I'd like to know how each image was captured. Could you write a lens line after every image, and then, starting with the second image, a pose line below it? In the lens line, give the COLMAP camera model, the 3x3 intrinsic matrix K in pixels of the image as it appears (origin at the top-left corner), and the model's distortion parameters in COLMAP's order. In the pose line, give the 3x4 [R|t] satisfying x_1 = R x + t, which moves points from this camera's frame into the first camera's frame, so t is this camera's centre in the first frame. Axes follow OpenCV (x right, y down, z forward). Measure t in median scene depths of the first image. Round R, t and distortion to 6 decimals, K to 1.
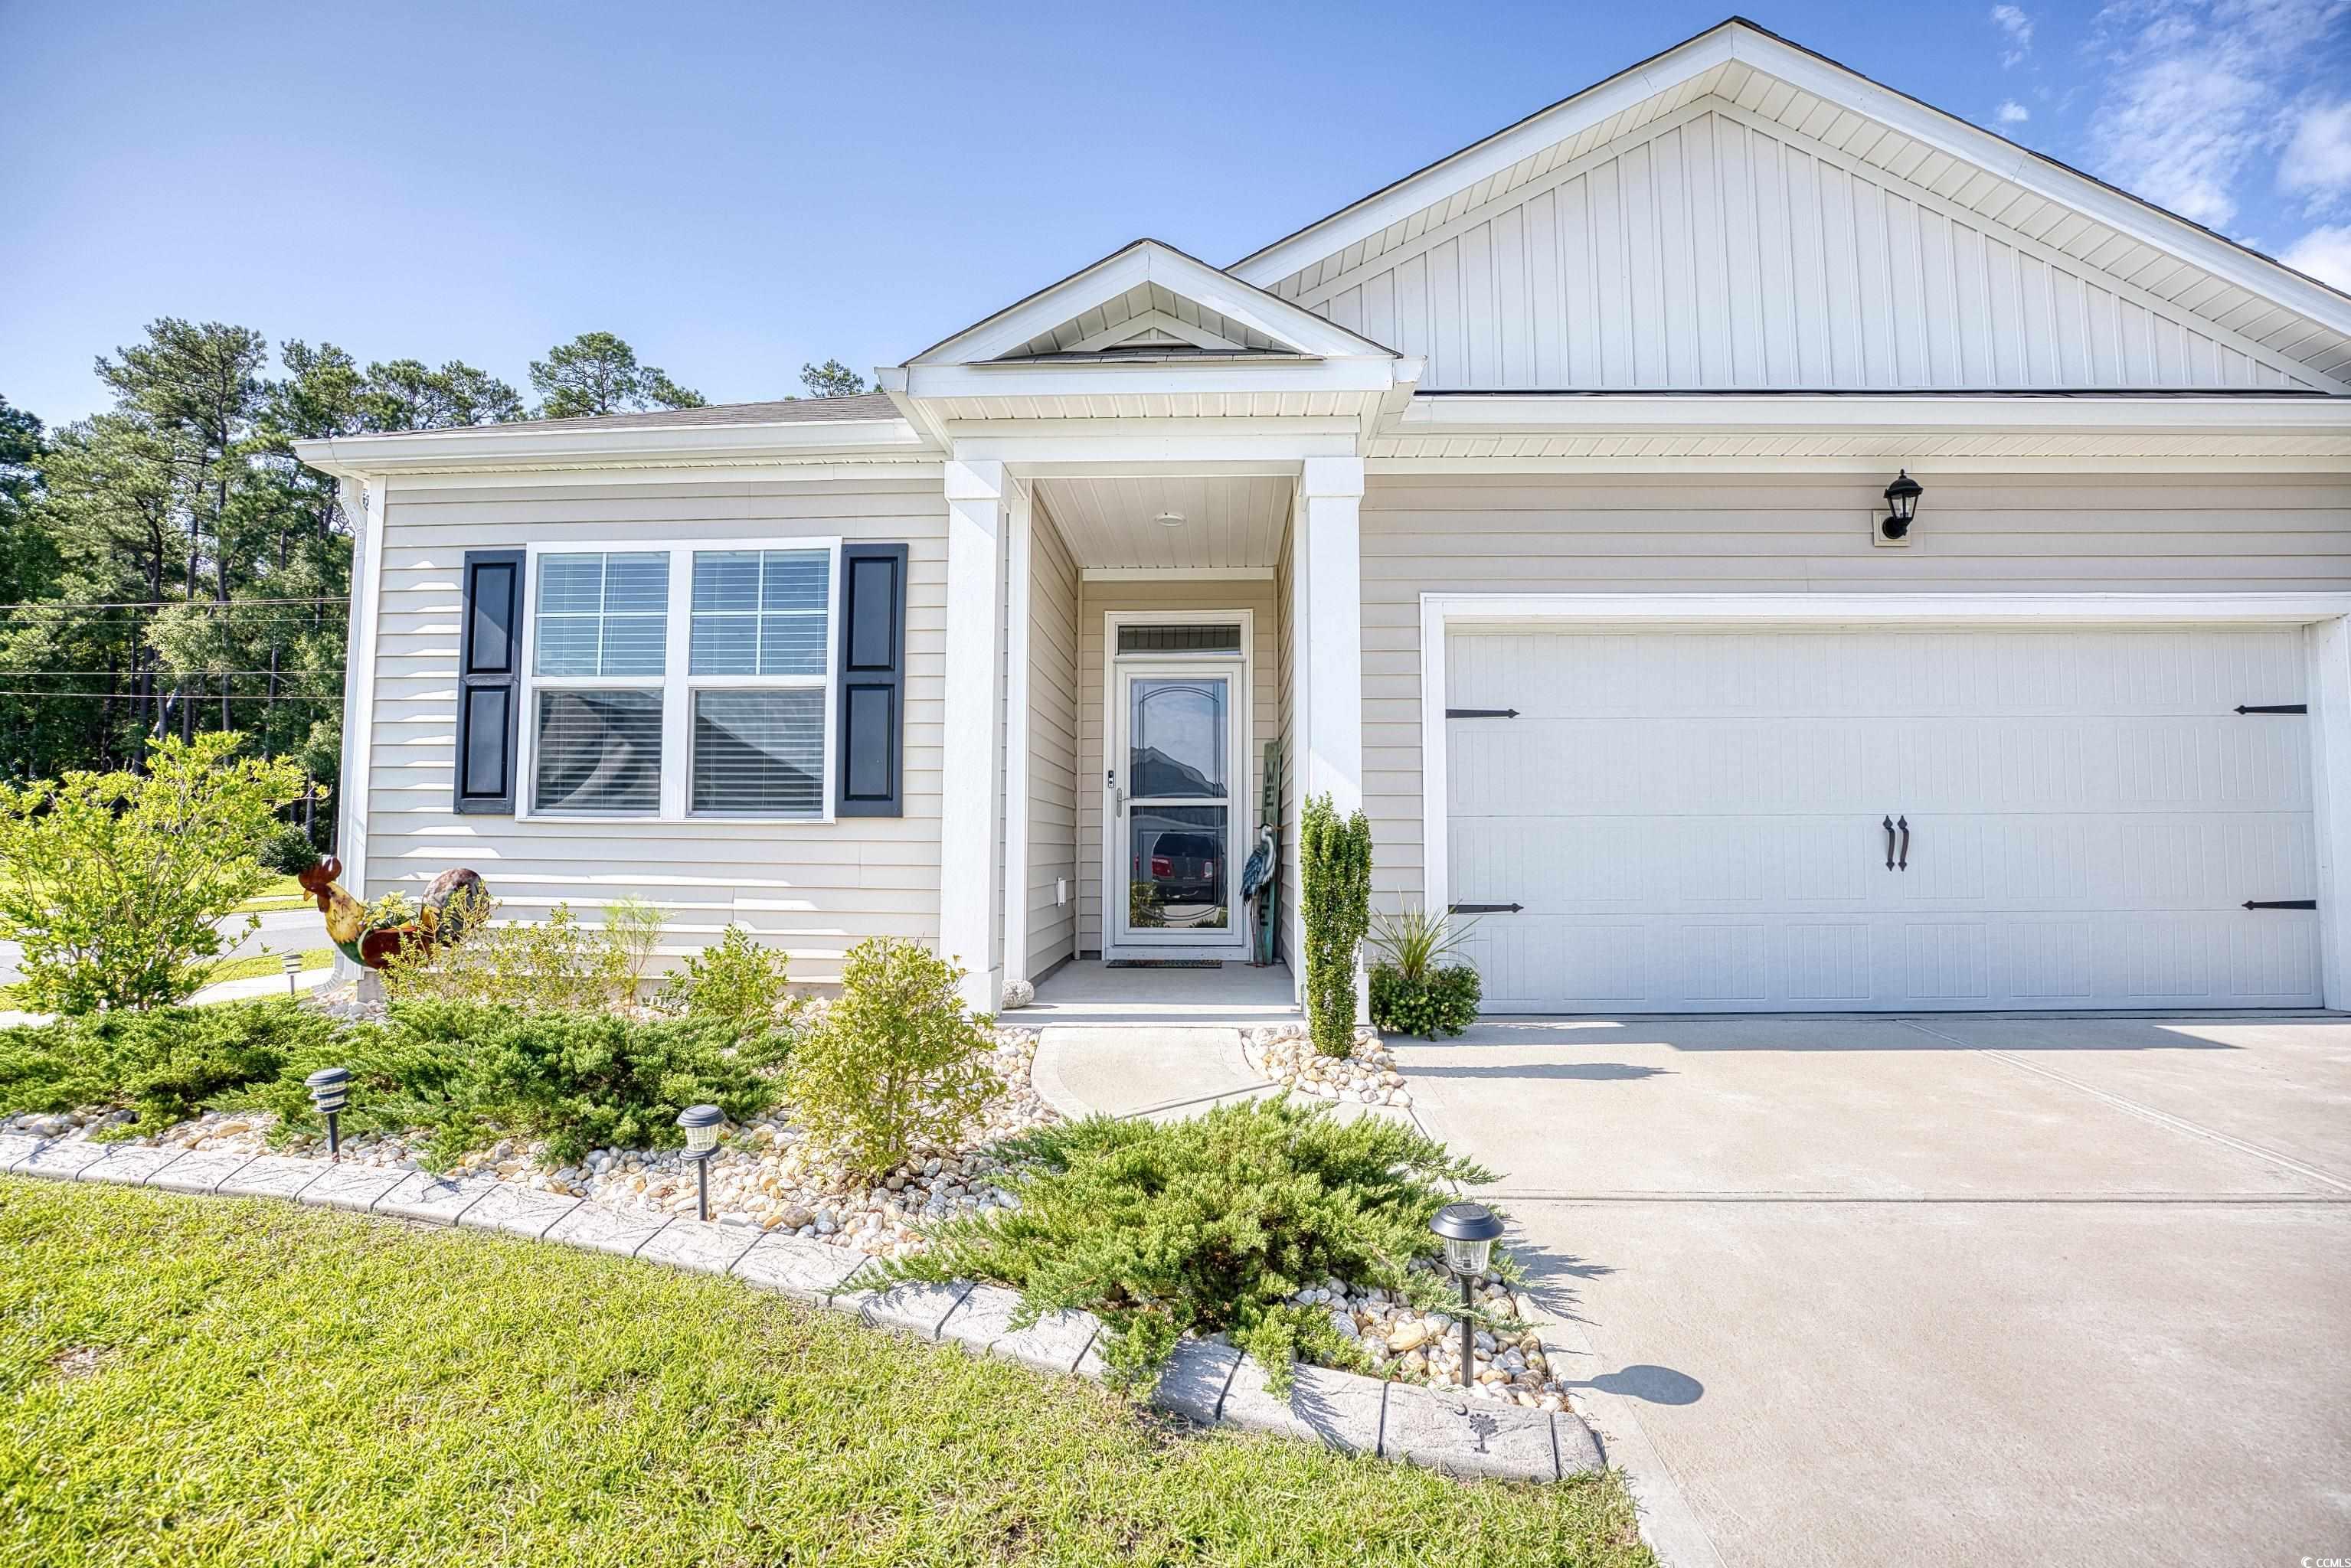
lens RADIAL K [[1121.0, 0, 1173.6], [0, 1121.0, 781.9], [0, 0, 1]] dist [-0.063224, 0.017532]
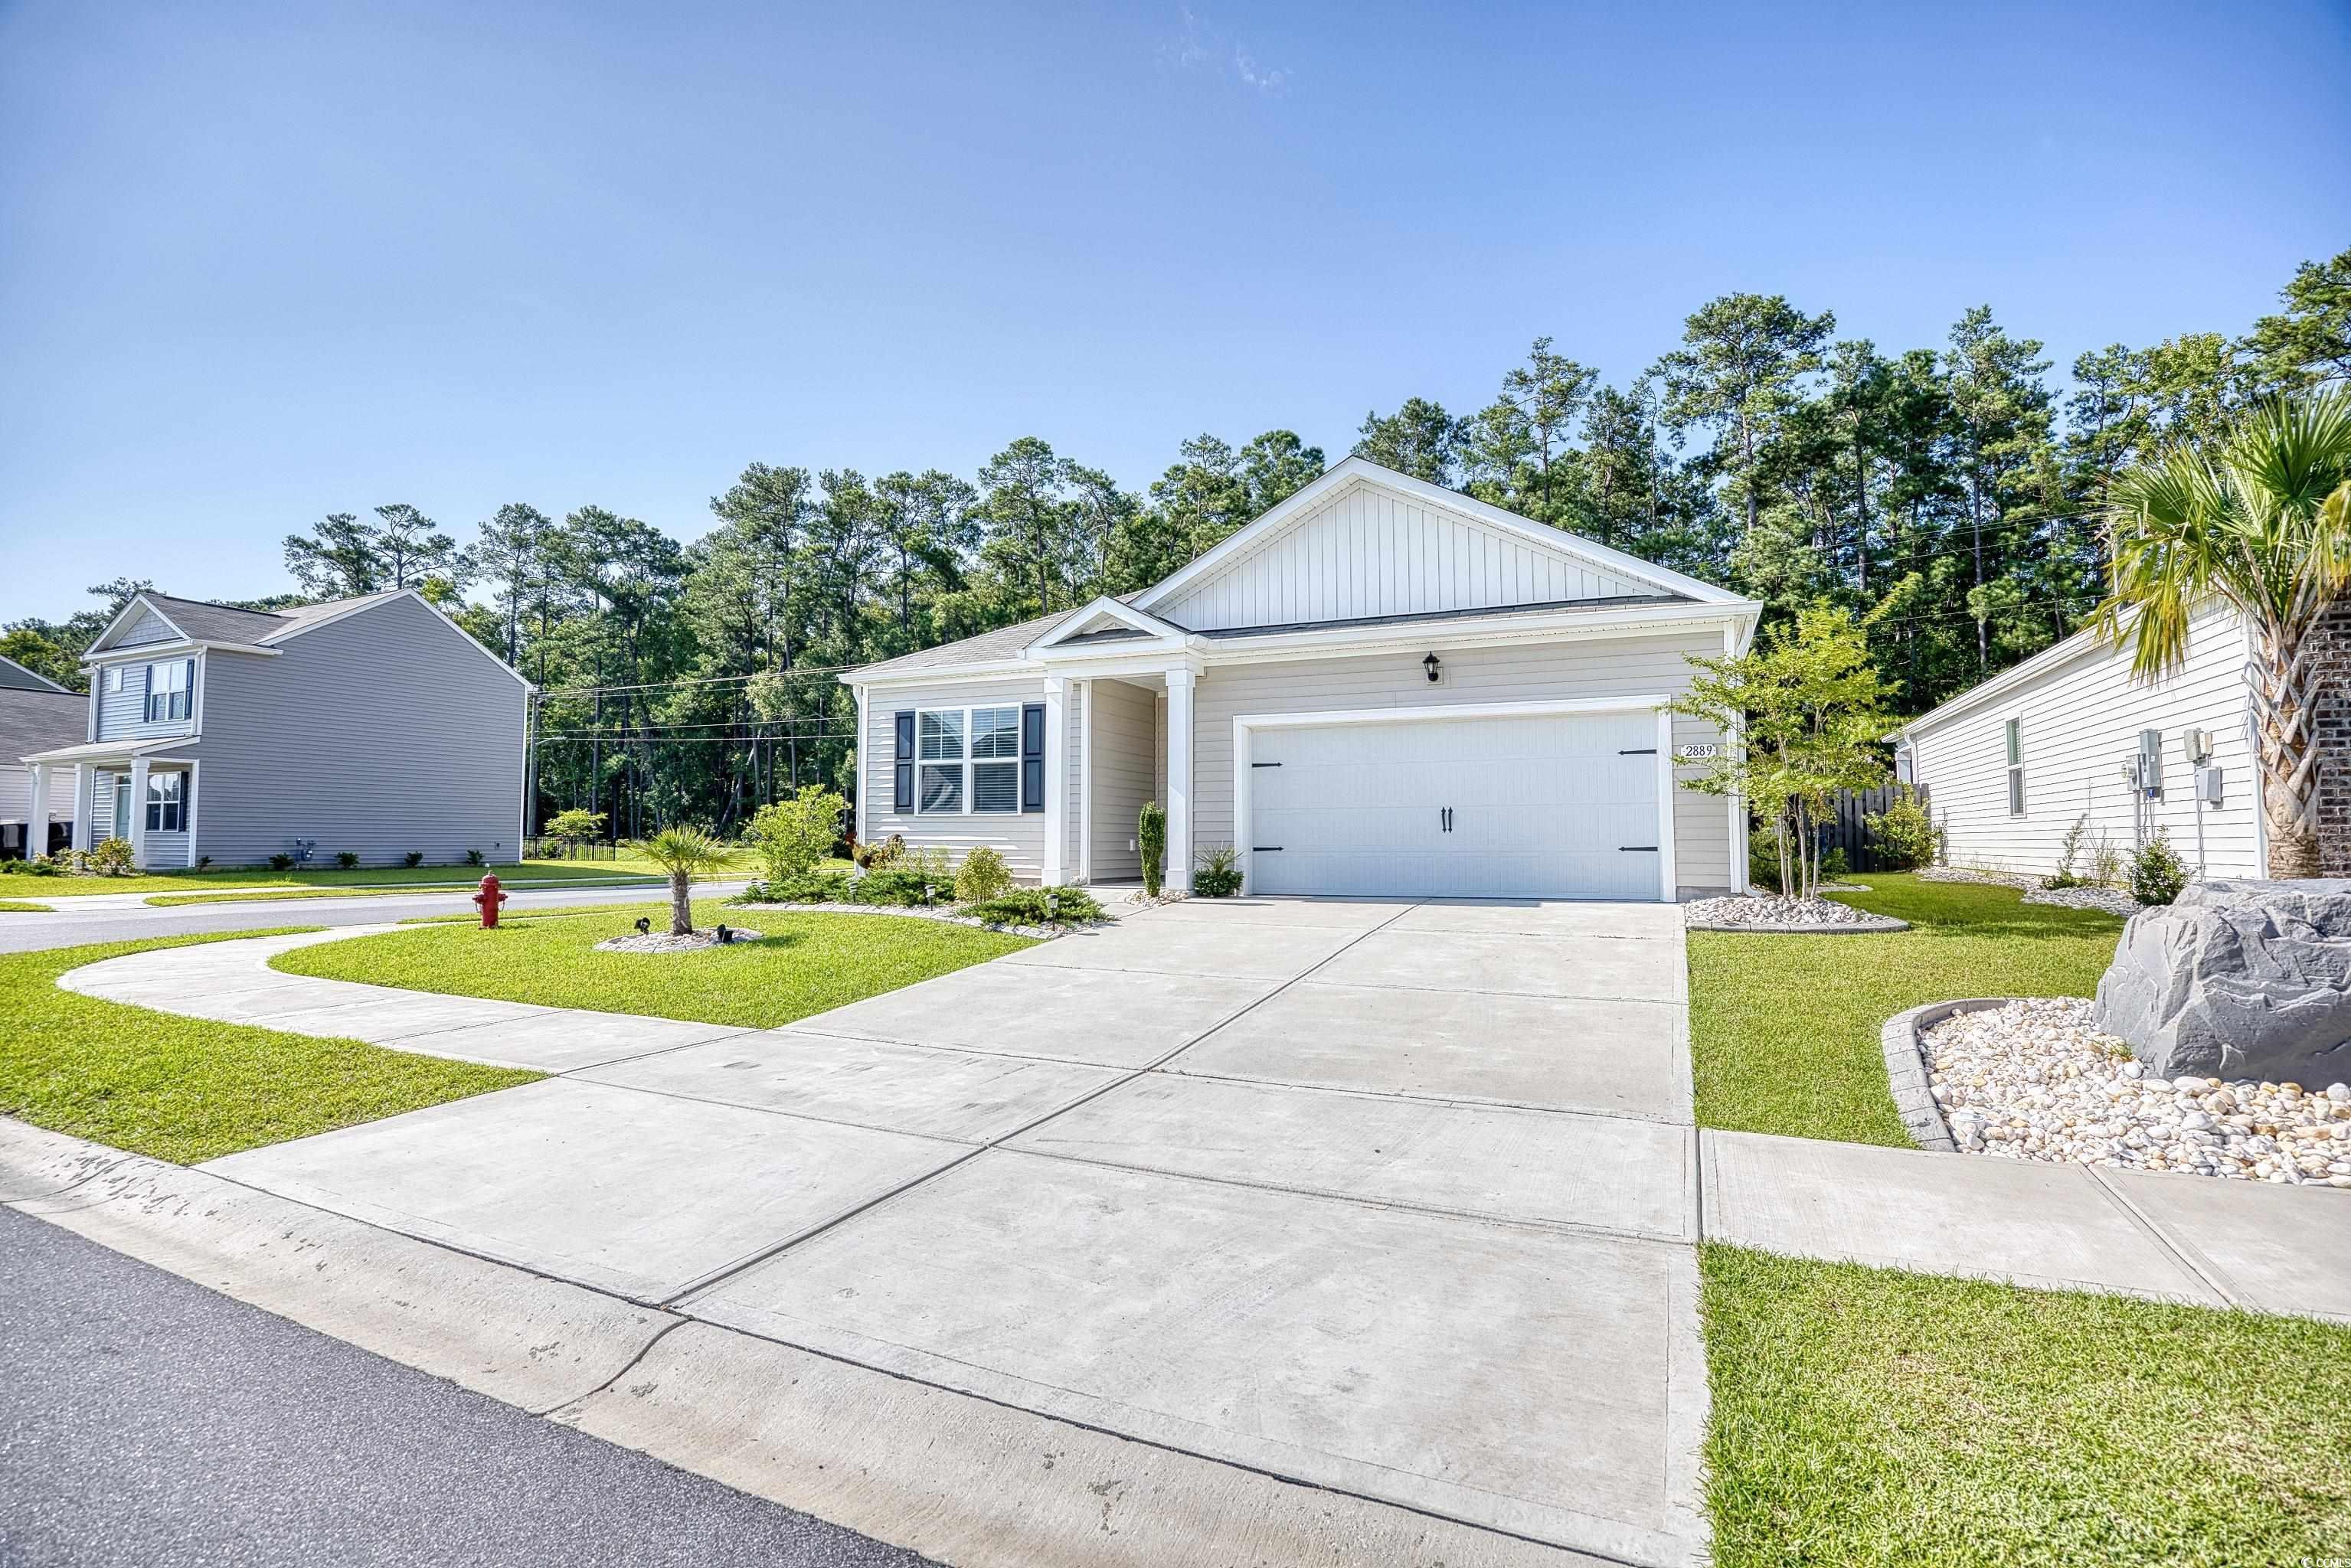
lens RADIAL K [[1119.0, 0, 1169.1], [0, 1119.0, 780.6], [0, 0, 1]] dist [-0.062231, 0.017245]
pose [[0.924610, -0.022229, -0.380266, 0.945092], [0.023116, 0.999730, -0.002237, -0.027801], [0.380213, -0.006722, 0.924874, -1.188159]]
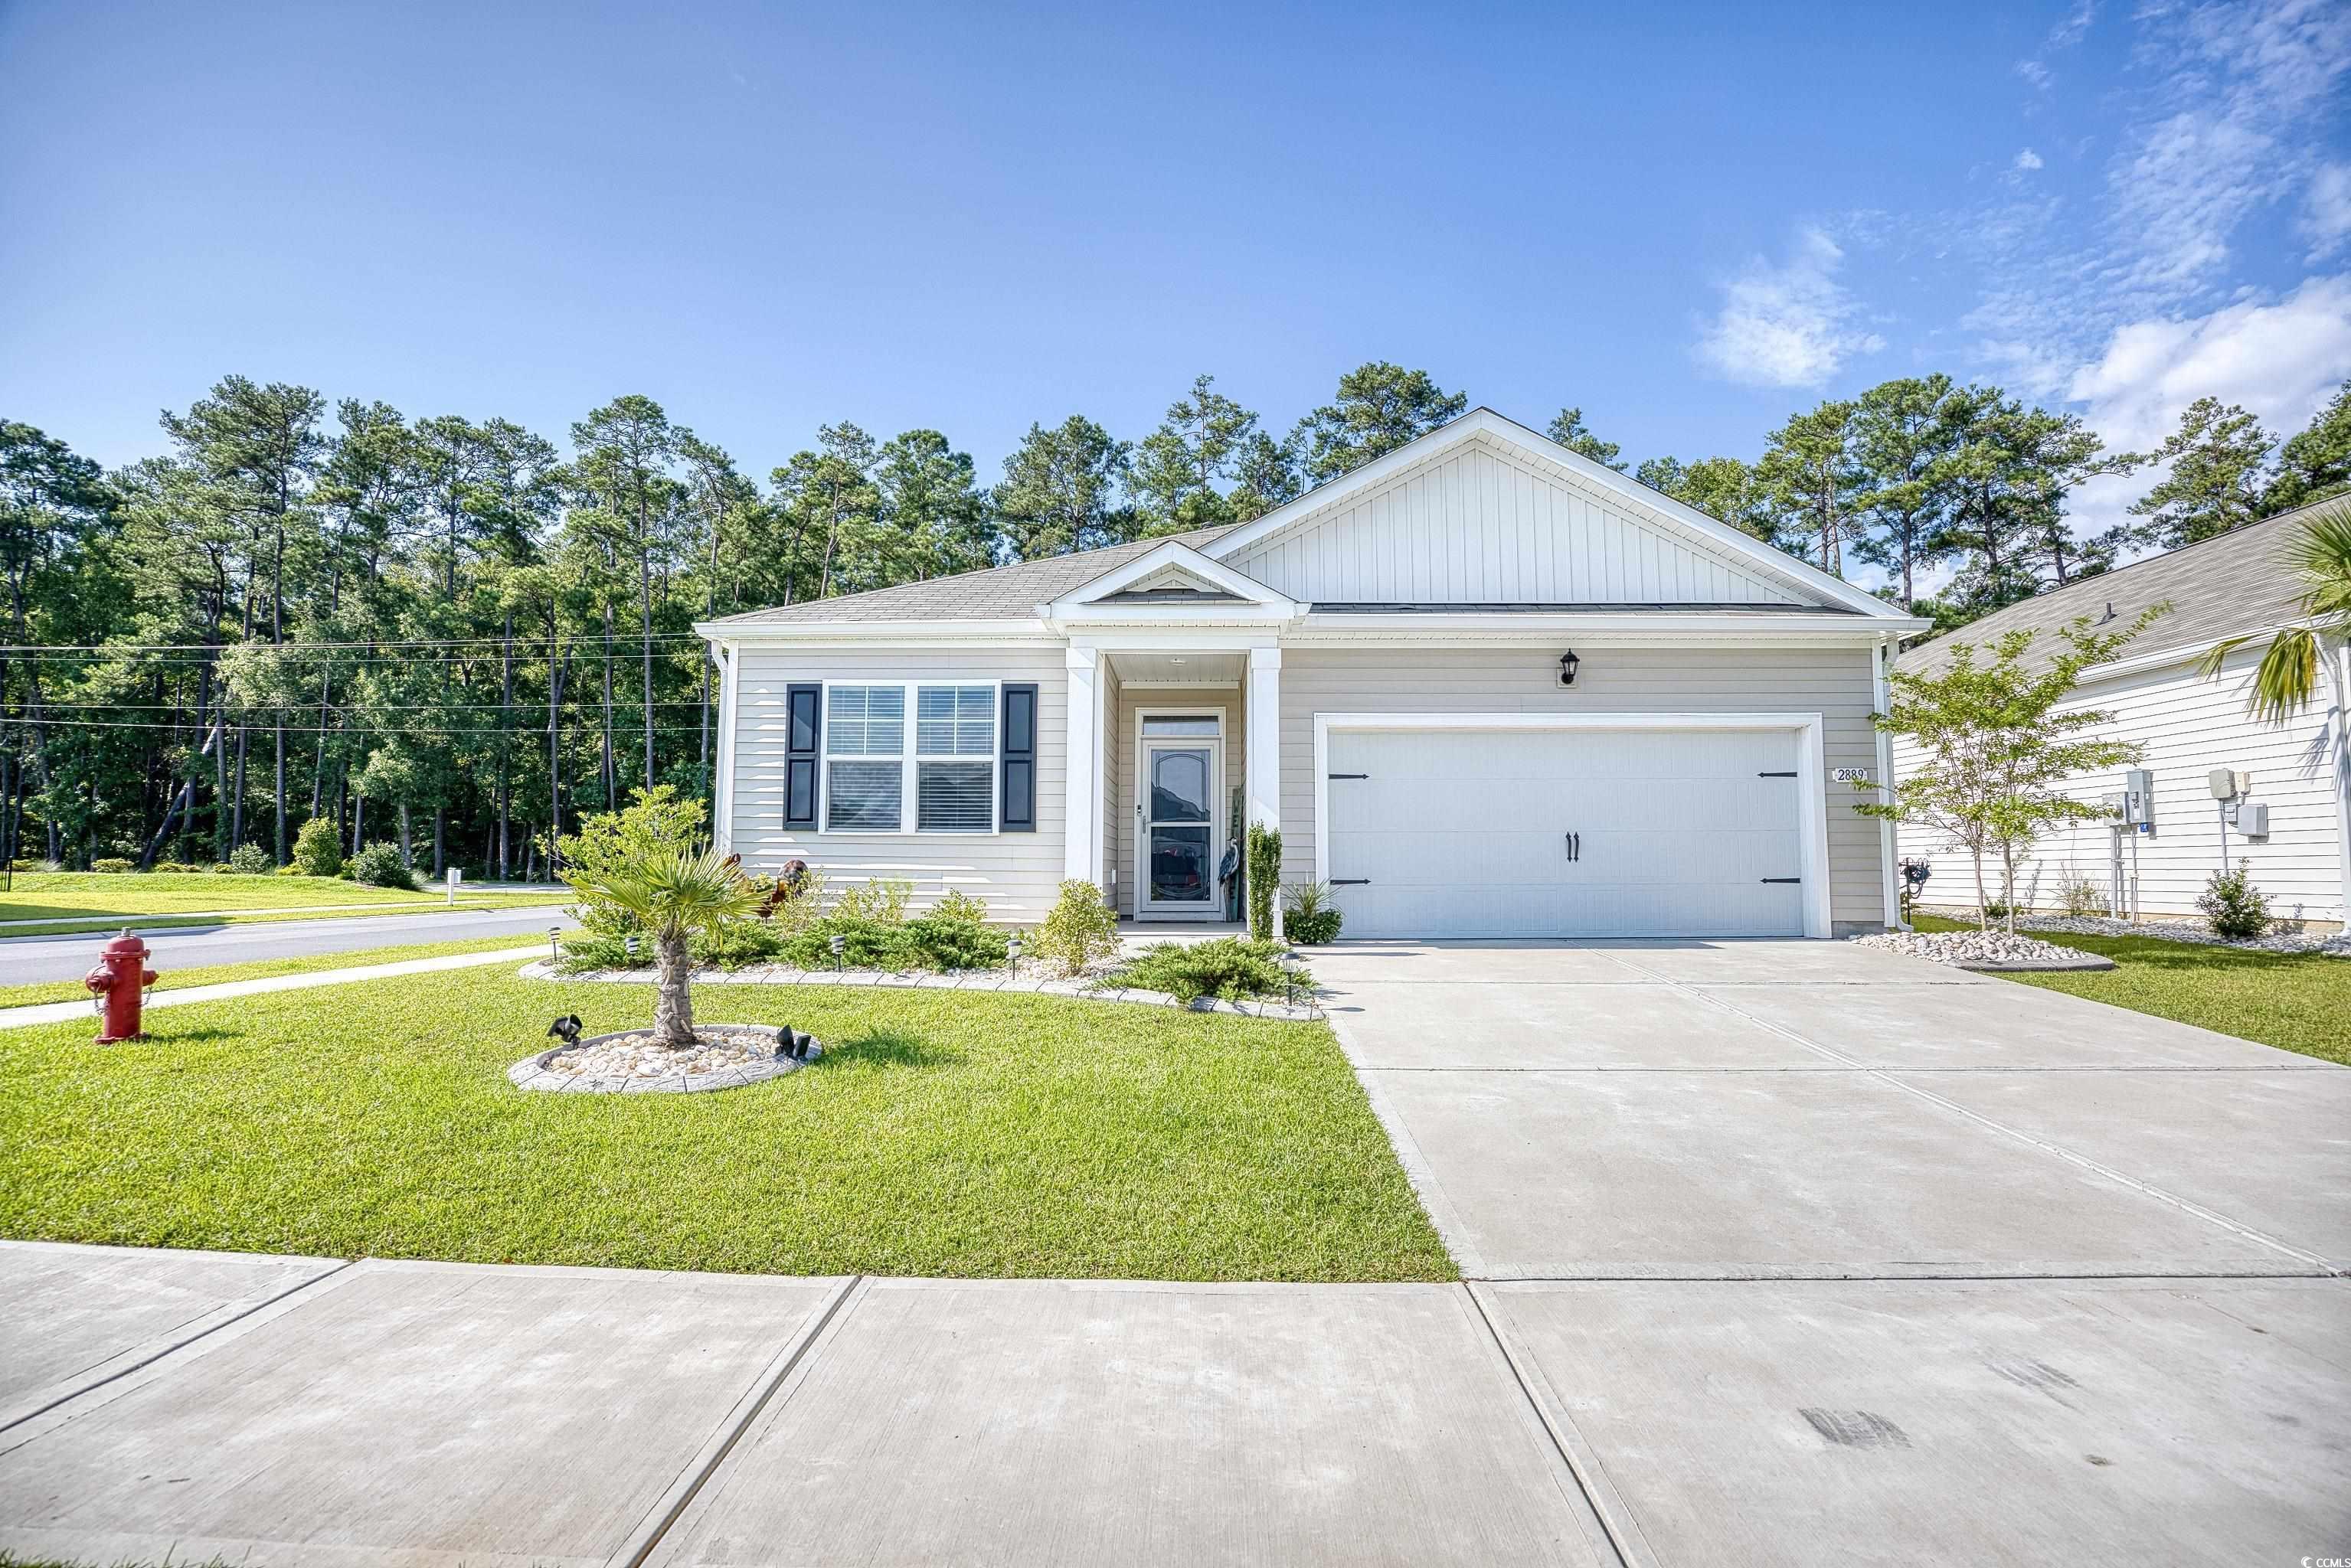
lens RADIAL K [[1119.0, 0, 1169.1], [0, 1119.0, 780.6], [0, 0, 1]] dist [-0.062231, 0.017245]
pose [[0.999880, 0.002204, 0.015319, -0.048357], [-0.001860, 0.999746, -0.022446, -0.012283], [-0.015365, 0.022414, 0.999631, -0.825482]]
